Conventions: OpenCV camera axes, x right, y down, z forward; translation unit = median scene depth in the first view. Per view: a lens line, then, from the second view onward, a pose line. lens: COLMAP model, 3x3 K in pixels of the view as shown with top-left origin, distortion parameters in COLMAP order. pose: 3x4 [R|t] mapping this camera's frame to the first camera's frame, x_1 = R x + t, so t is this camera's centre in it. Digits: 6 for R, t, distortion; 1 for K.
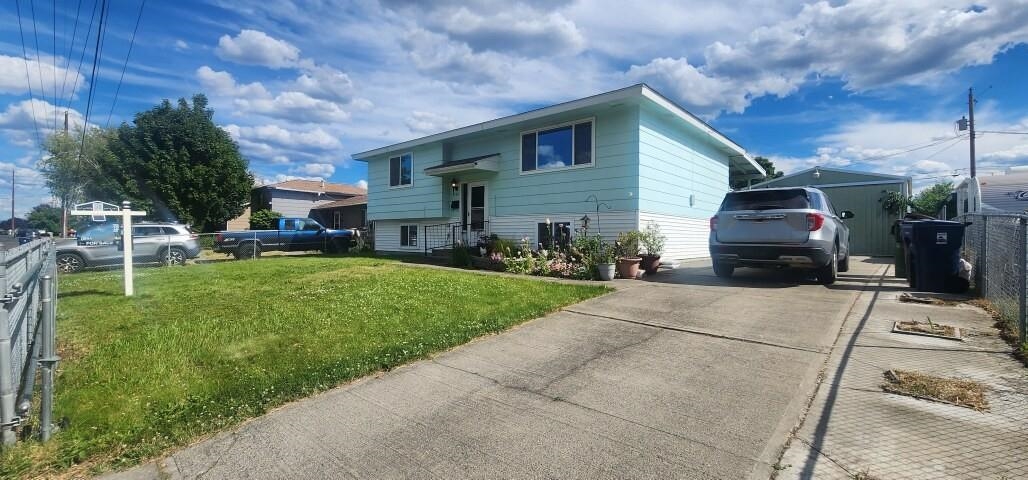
lens RADIAL K [[421.5, 0, 517.8], [0, 421.5, 237.1], [0, 0, 1]] dist [-0.001309, -0.000325]
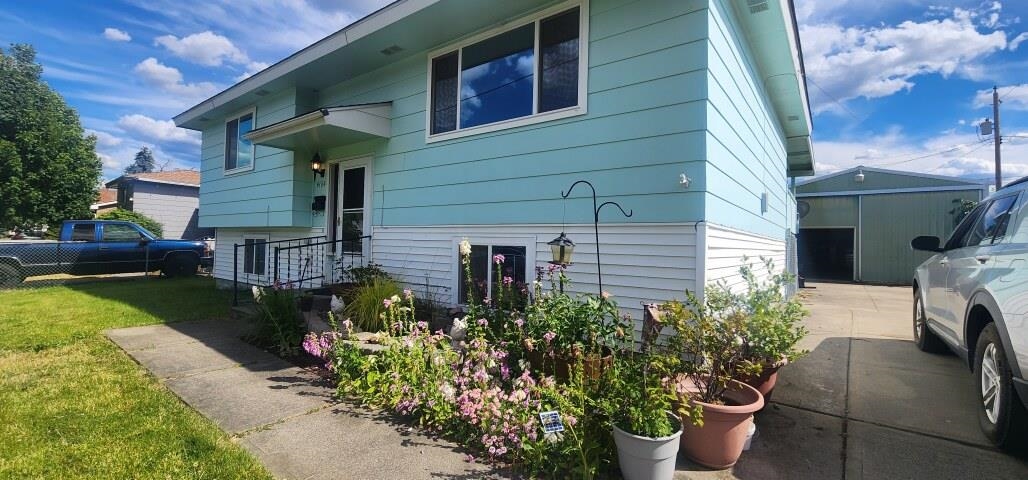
lens RADIAL K [[421.5, 0, 517.8], [0, 421.5, 237.1], [0, 0, 1]] dist [-0.001309, -0.000325]
pose [[0.997846, 0.015884, 0.063648, 0.075230], [-0.015008, 0.999786, -0.014220, -0.032314], [-0.063860, 0.013234, 0.997871, 0.485485]]
